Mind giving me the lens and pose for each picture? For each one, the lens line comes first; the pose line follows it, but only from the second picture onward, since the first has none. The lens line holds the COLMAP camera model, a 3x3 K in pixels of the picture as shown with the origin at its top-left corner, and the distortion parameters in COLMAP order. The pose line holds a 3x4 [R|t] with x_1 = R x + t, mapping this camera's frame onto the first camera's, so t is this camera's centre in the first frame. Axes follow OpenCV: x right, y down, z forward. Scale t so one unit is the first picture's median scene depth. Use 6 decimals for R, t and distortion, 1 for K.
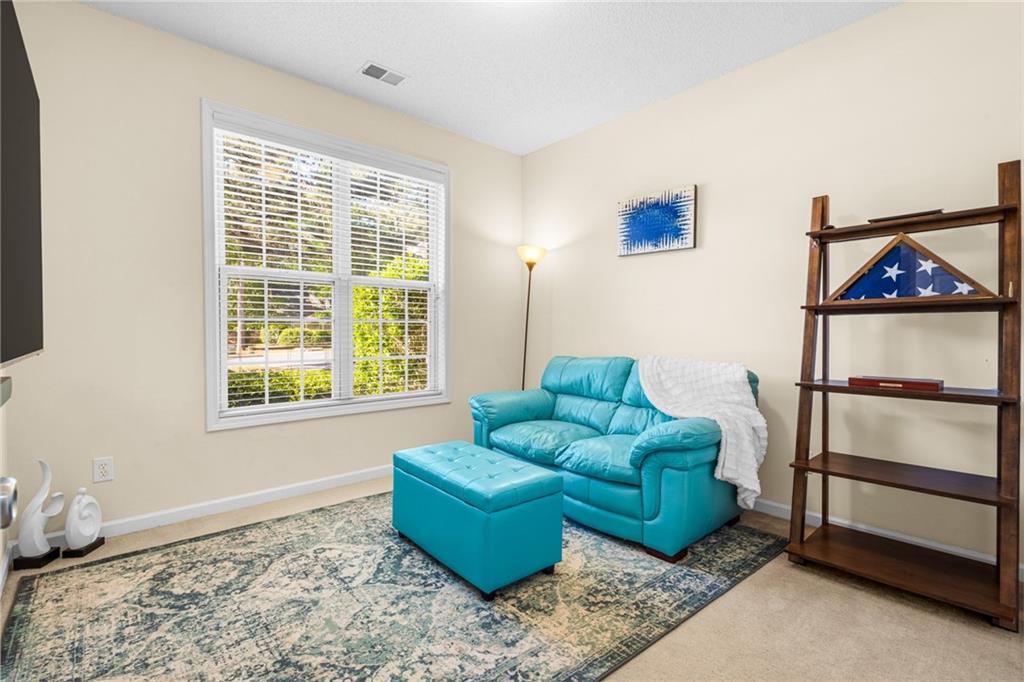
lens RADIAL K [[473.0, 0, 510.7], [0, 473.0, 335.7], [0, 0, 1]] dist [-0.005221, -0.000358]
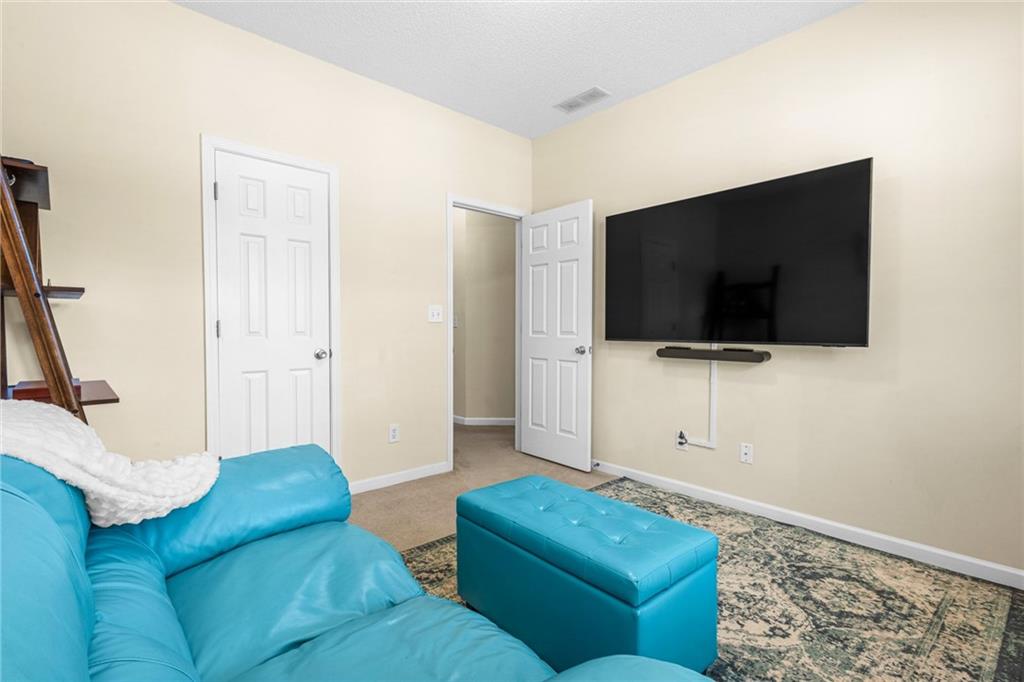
lens RADIAL K [[473.0, 0, 510.6], [0, 473.0, 341.4], [0, 0, 1]] dist [-0.005221, -0.000358]
pose [[-0.999952, -0.007771, -0.005939, 0.021554], [-0.008005, 0.999148, 0.040480, -0.023356], [0.005619, 0.040526, -0.999163, 1.996627]]
